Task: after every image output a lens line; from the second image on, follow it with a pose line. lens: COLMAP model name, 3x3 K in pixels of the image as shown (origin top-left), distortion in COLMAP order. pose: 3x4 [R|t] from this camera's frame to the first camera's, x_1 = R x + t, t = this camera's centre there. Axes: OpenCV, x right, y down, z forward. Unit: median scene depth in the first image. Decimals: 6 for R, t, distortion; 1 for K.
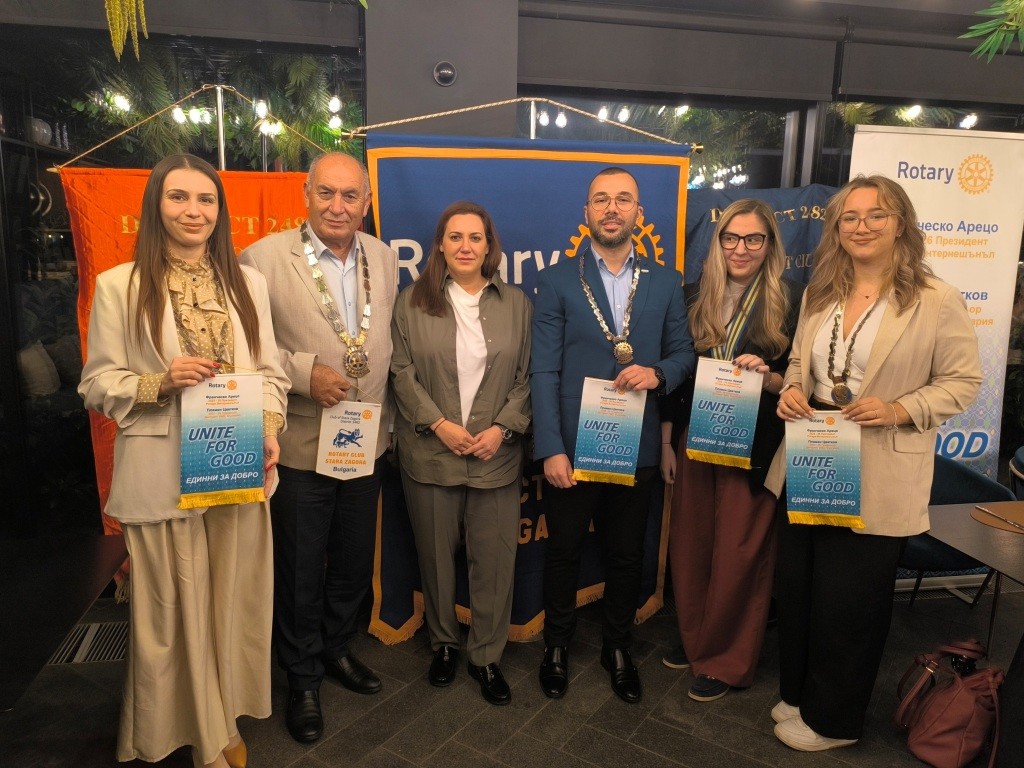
lens RADIAL K [[781.8, 0, 513.6], [0, 781.8, 388.6], [0, 0, 1]] dist [0.028749, -0.038336]
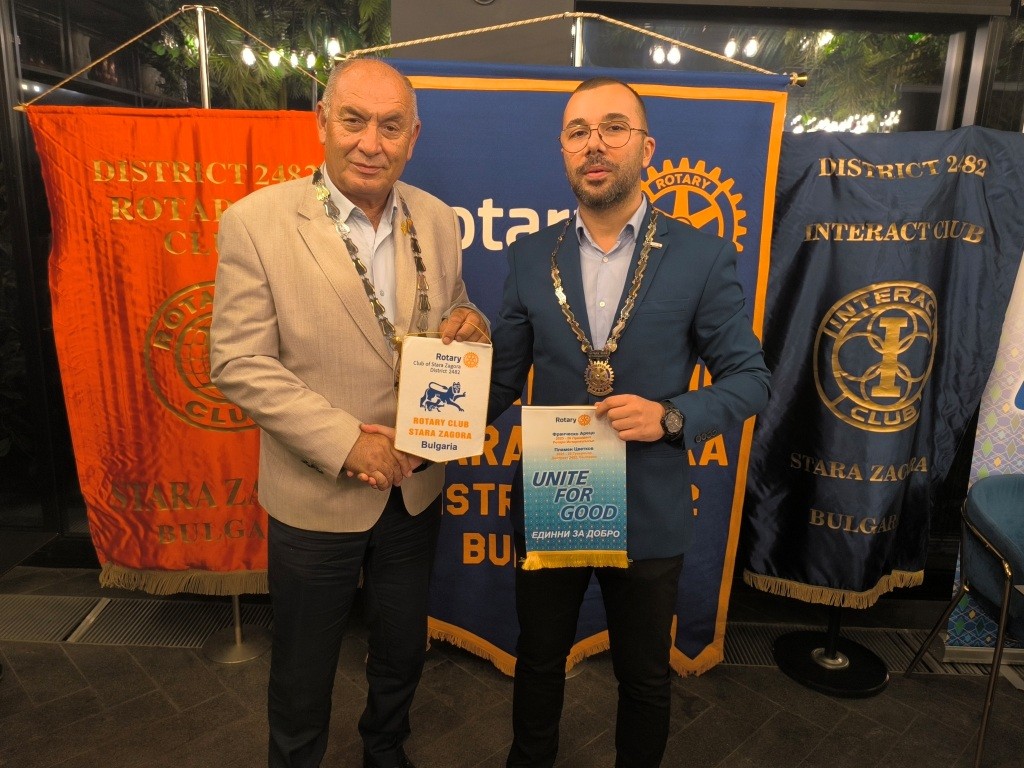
lens RADIAL K [[781.8, 0, 518.3], [0, 781.8, 386.2], [0, 0, 1]] dist [0.028749, -0.038336]
pose [[0.979753, 0.060286, -0.190916, 0.121050], [-0.051074, 0.997298, 0.052812, -0.032140], [0.193584, -0.041992, 0.980185, 0.178689]]
